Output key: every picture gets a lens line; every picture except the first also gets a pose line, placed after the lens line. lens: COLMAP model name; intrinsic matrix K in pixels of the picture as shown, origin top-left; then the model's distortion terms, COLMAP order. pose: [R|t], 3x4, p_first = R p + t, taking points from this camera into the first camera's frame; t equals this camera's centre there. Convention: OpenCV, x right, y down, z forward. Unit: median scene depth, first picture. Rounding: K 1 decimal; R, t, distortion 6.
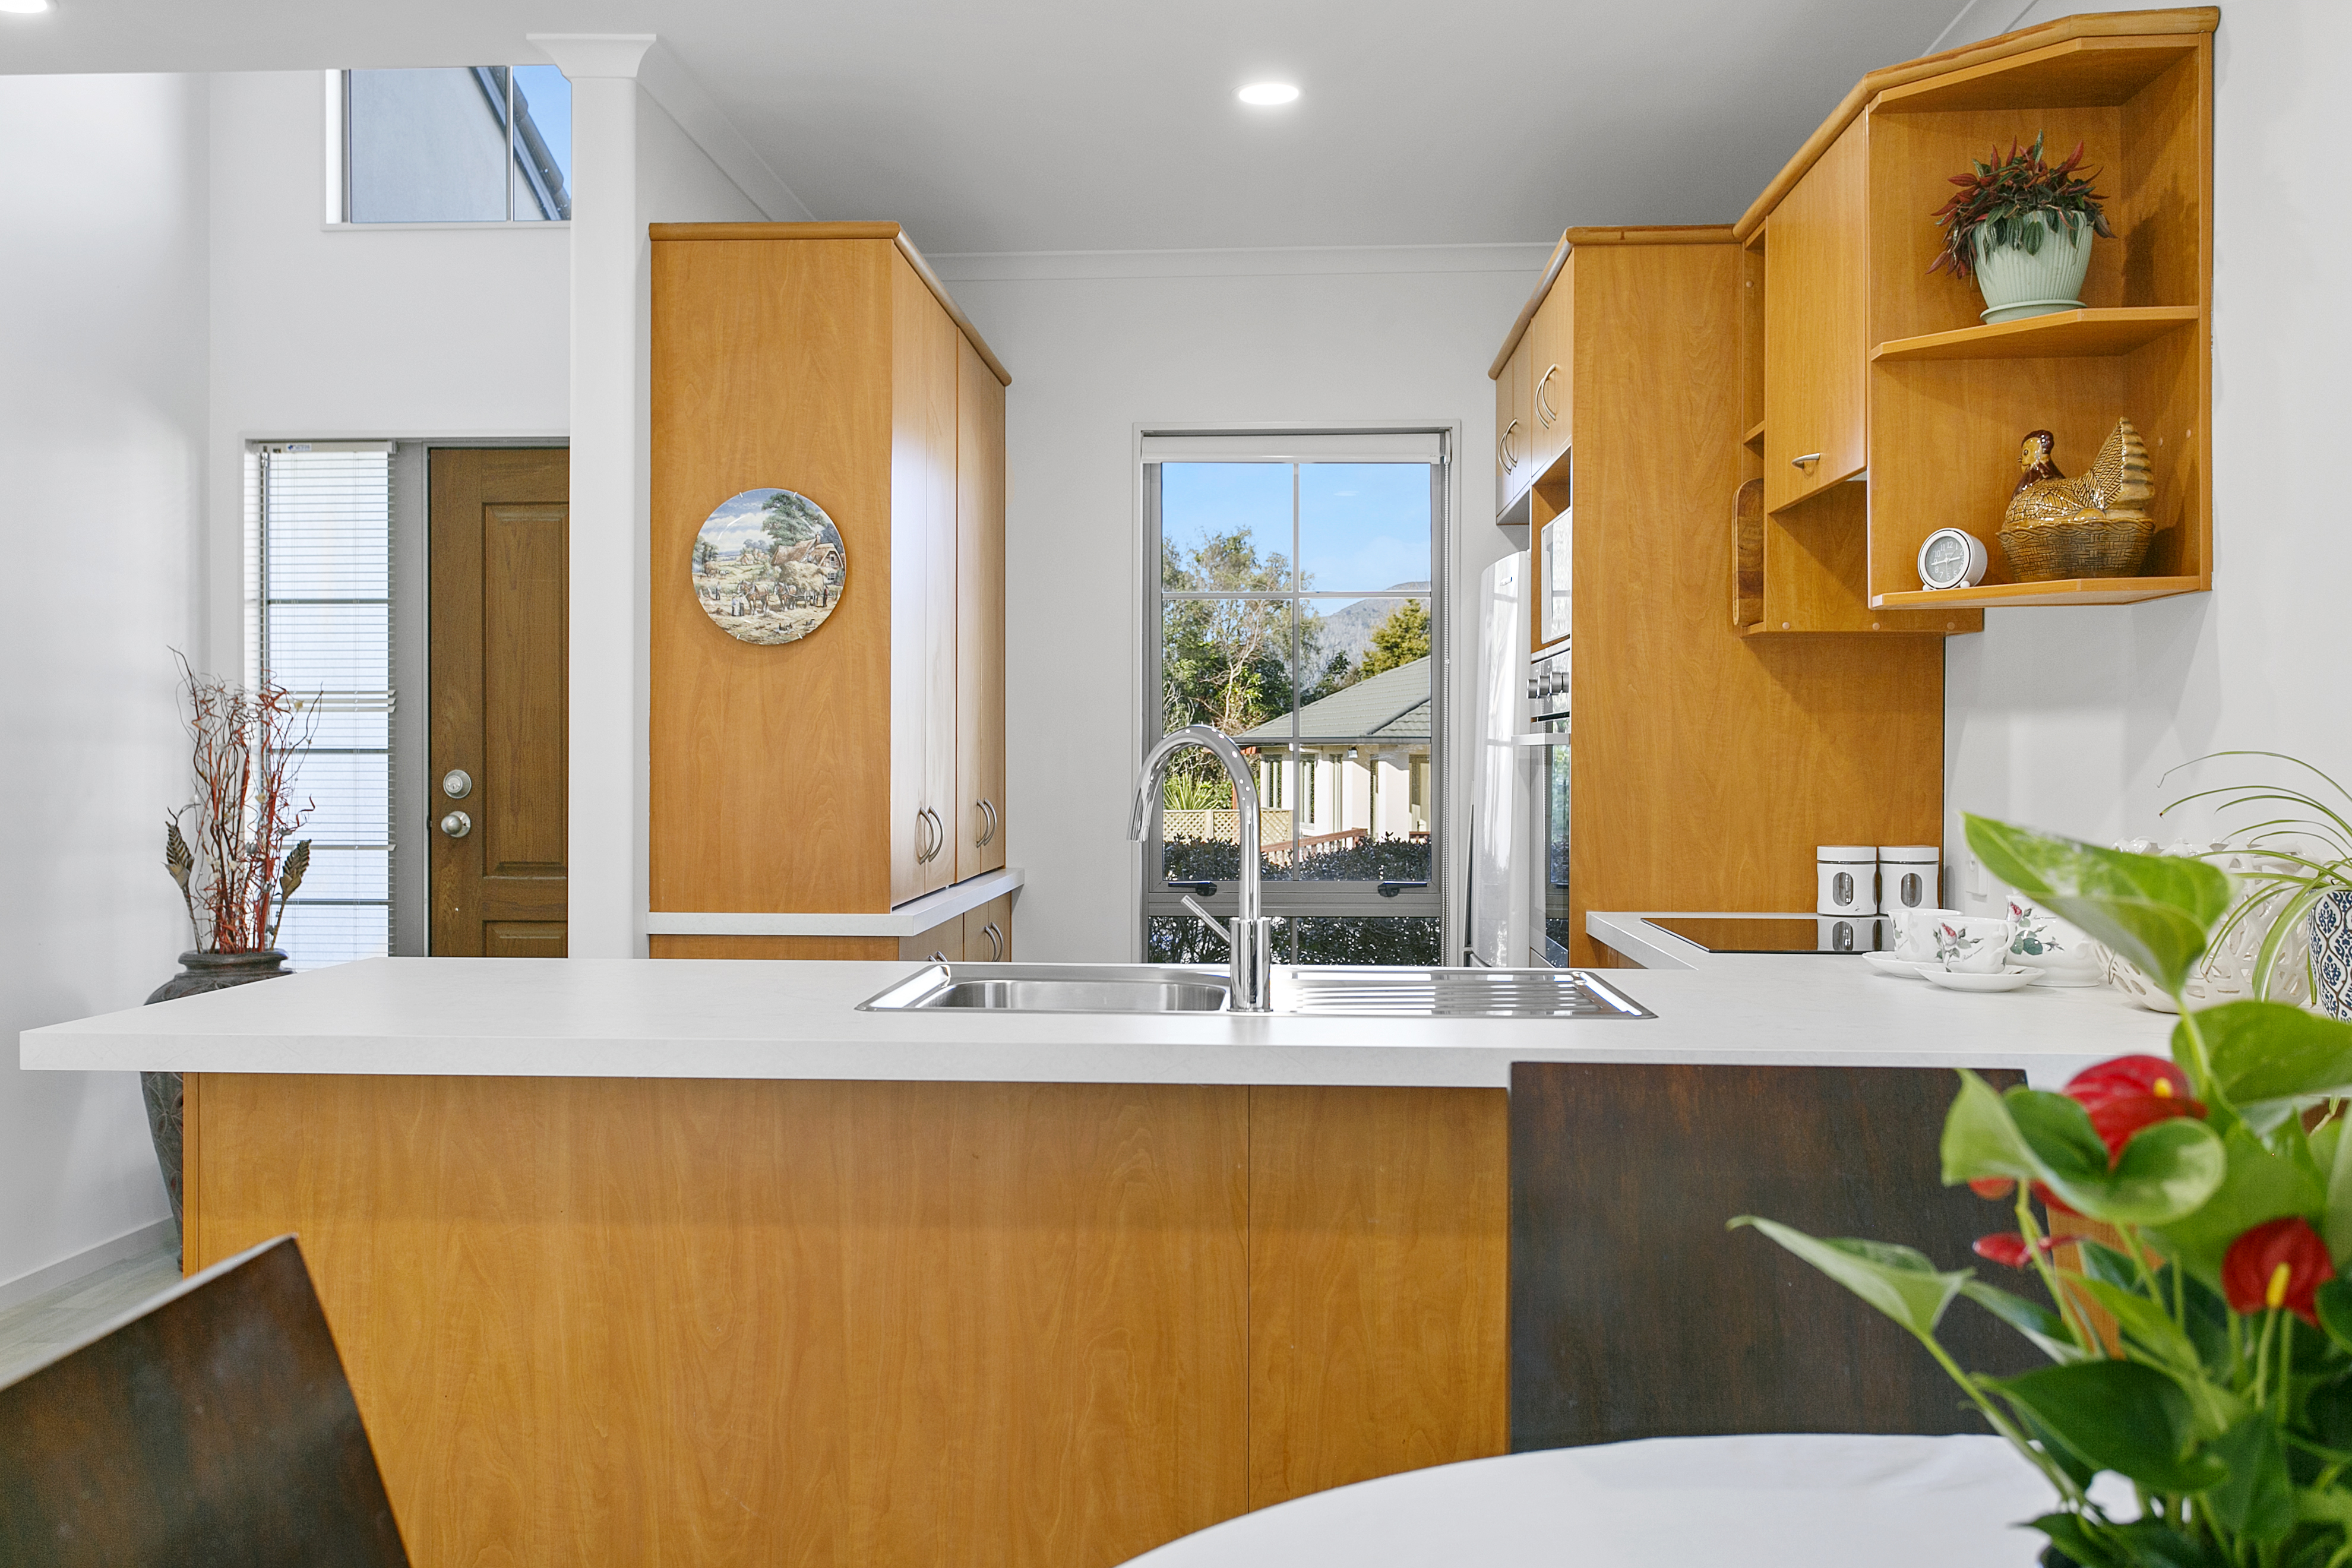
lens RADIAL K [[2032.3, 0, 1176.0], [0, 2032.3, 784.0], [0, 0, 1]] dist [0.004090, -0.008819]
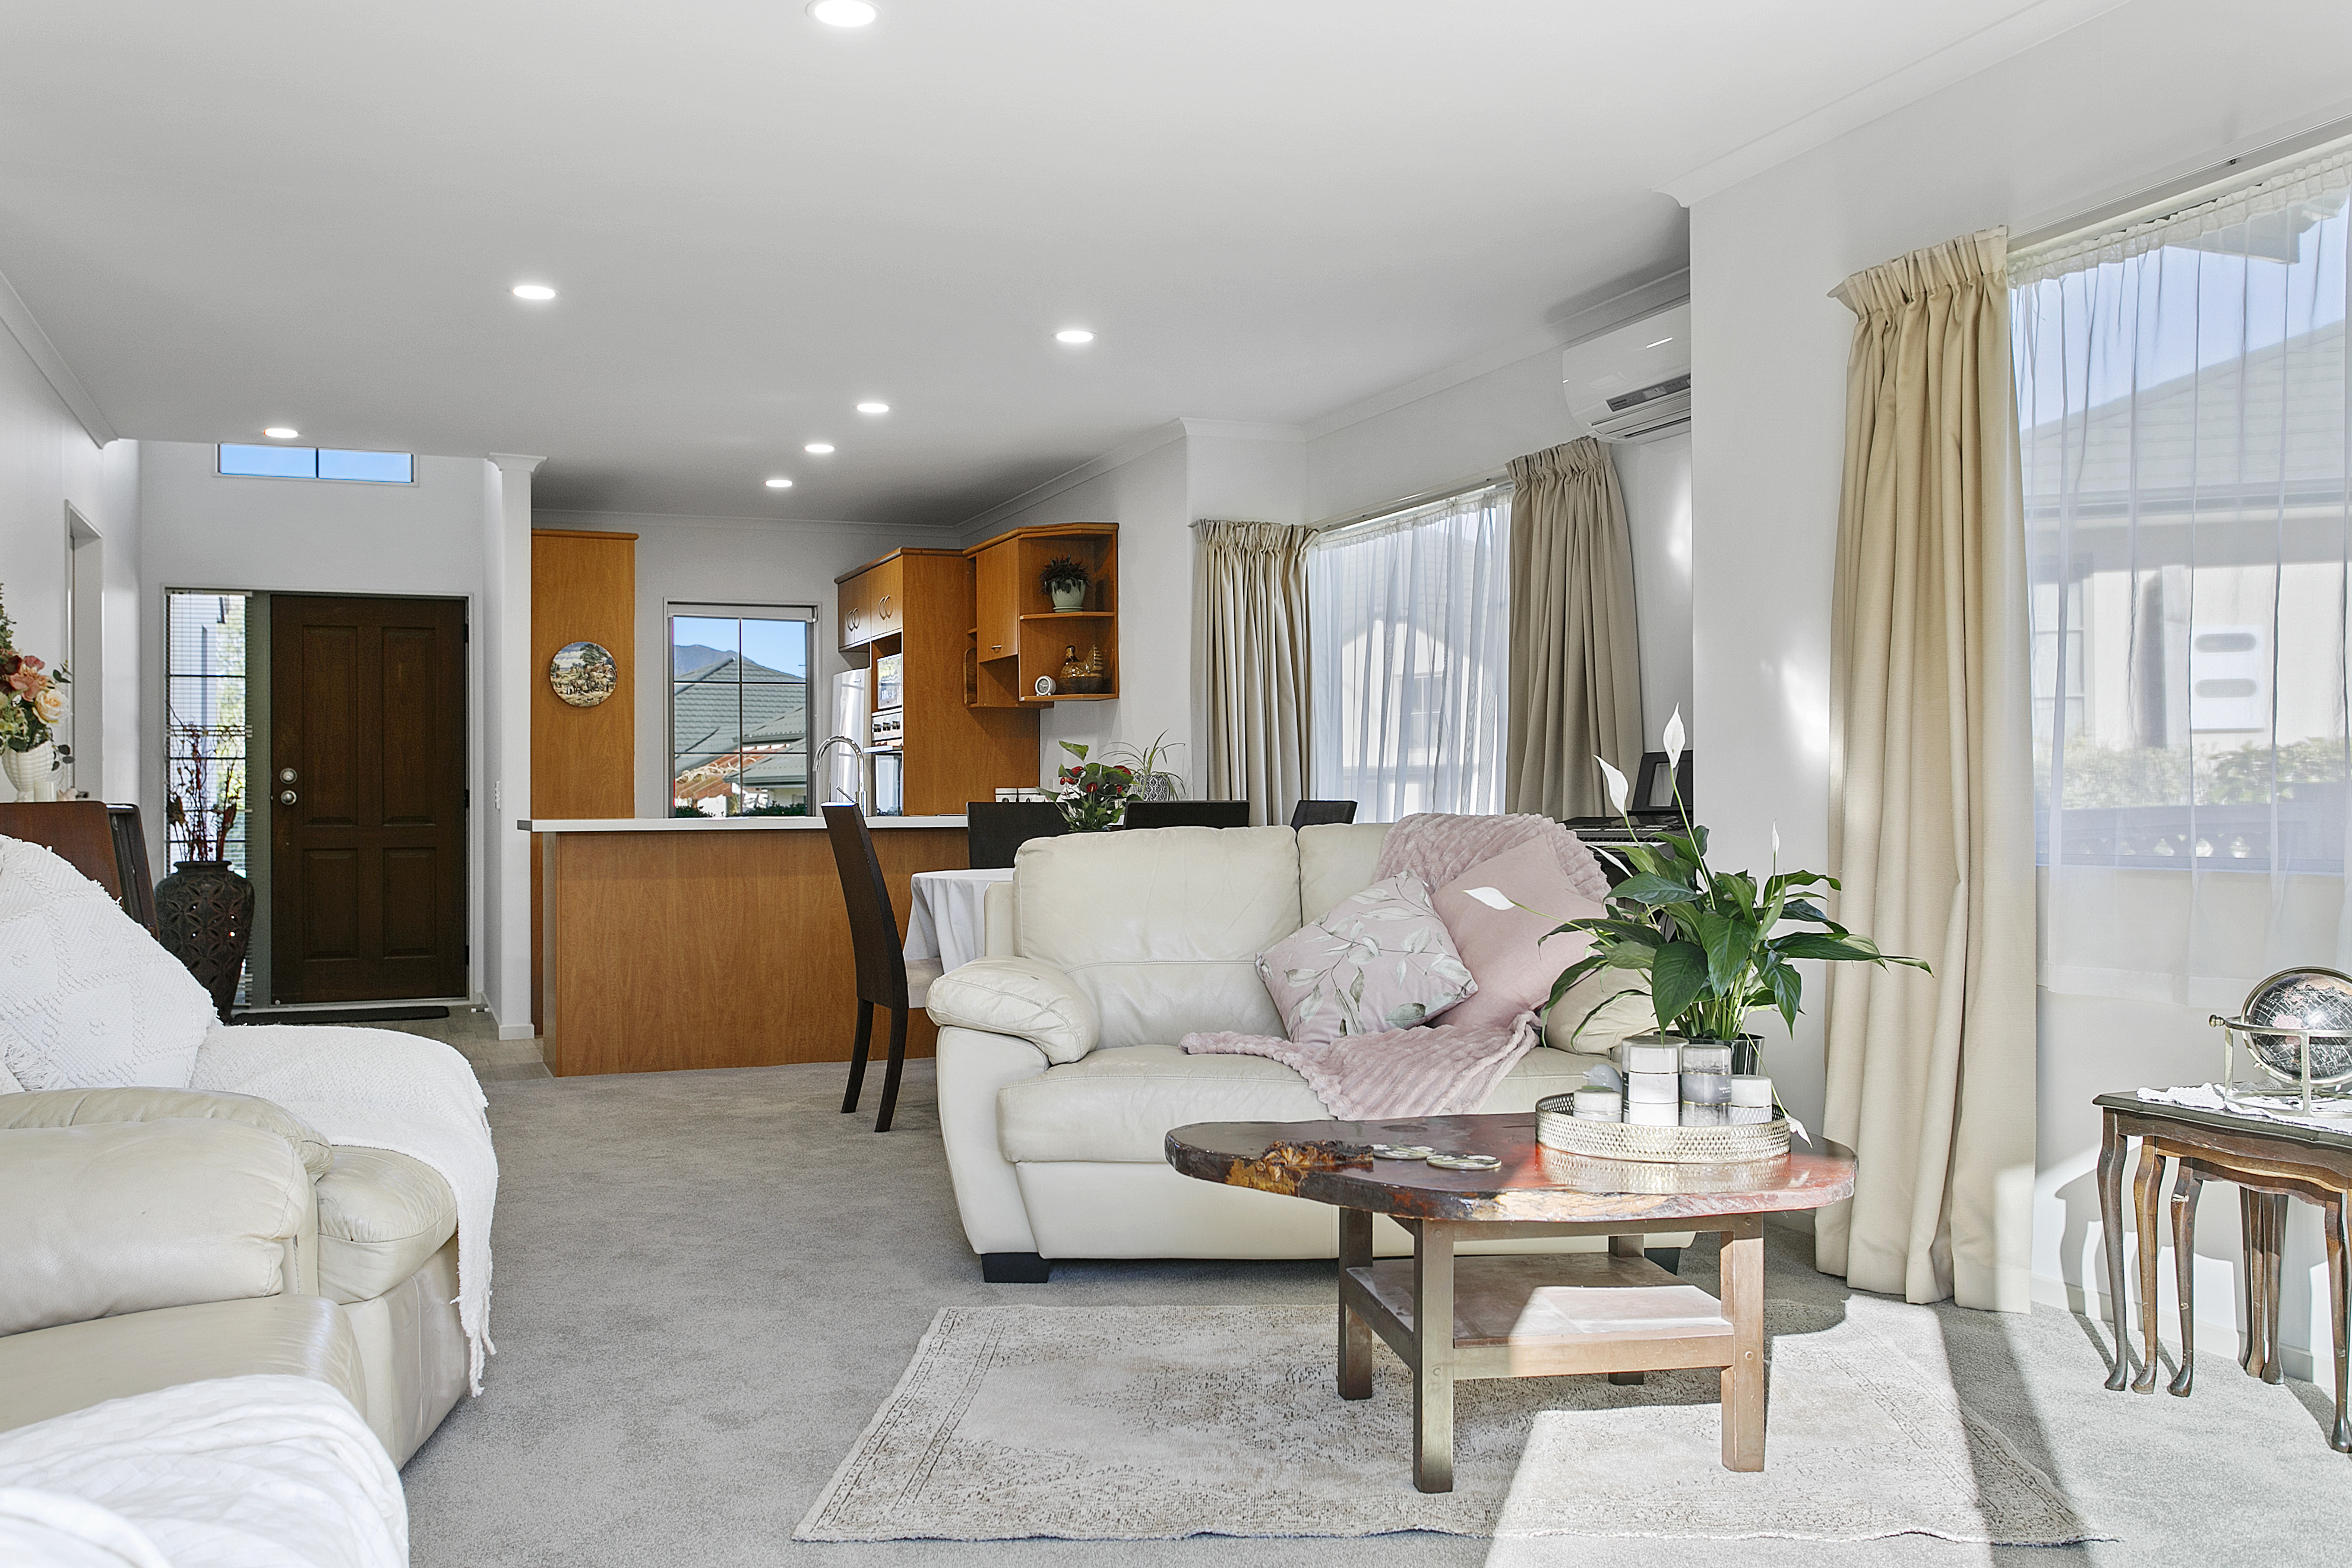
lens RADIAL K [[1663.5, 0, 1163.9], [0, 1663.5, 759.4], [0, 0, 1]] dist [0.001573, 0.001169]
pose [[0.900975, -0.000843, 0.433871, -0.434961], [0.015004, 0.999461, -0.029216, 0.061410], [-0.433612, 0.032833, 0.900501, -1.063006]]
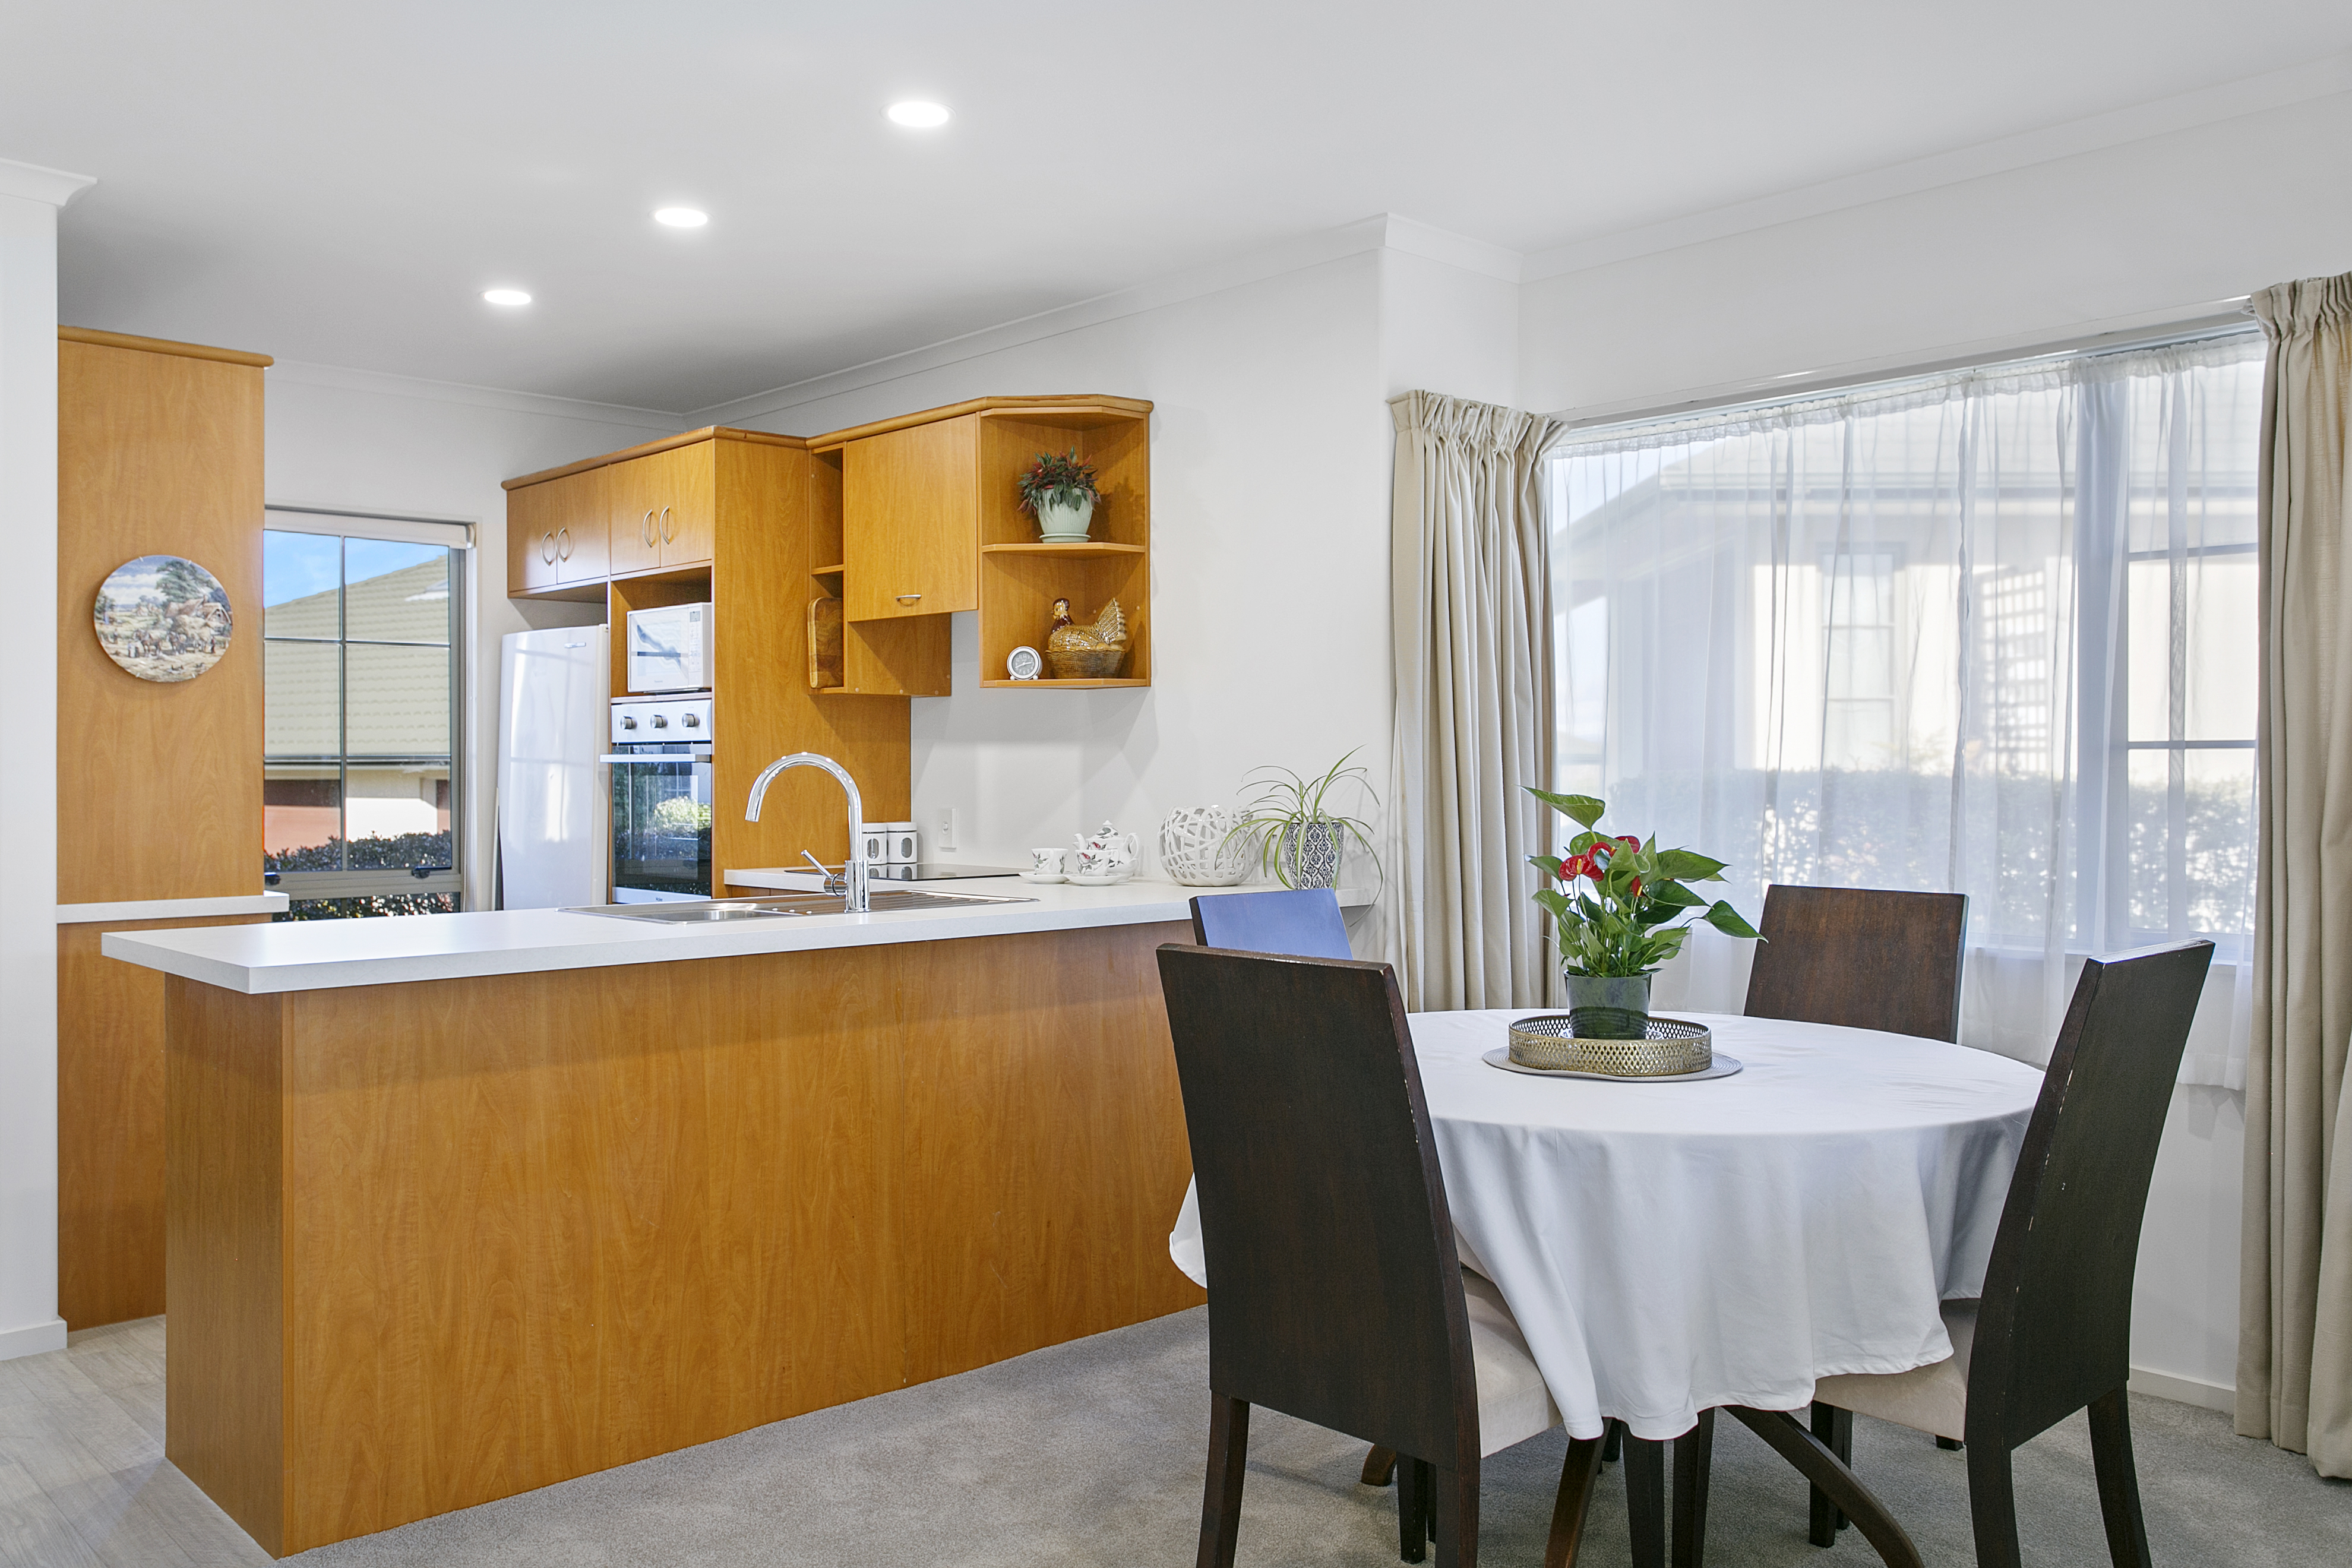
lens RADIAL K [[1716.6, 0, 1155.9], [0, 1716.6, 770.6], [0, 0, 1]] dist [0.002743, 0.002429]
pose [[0.711378, -0.005211, 0.702790, -0.504761], [0.013412, 0.999891, -0.006162, -0.000277], [-0.702681, 0.013809, 0.711371, -0.163185]]
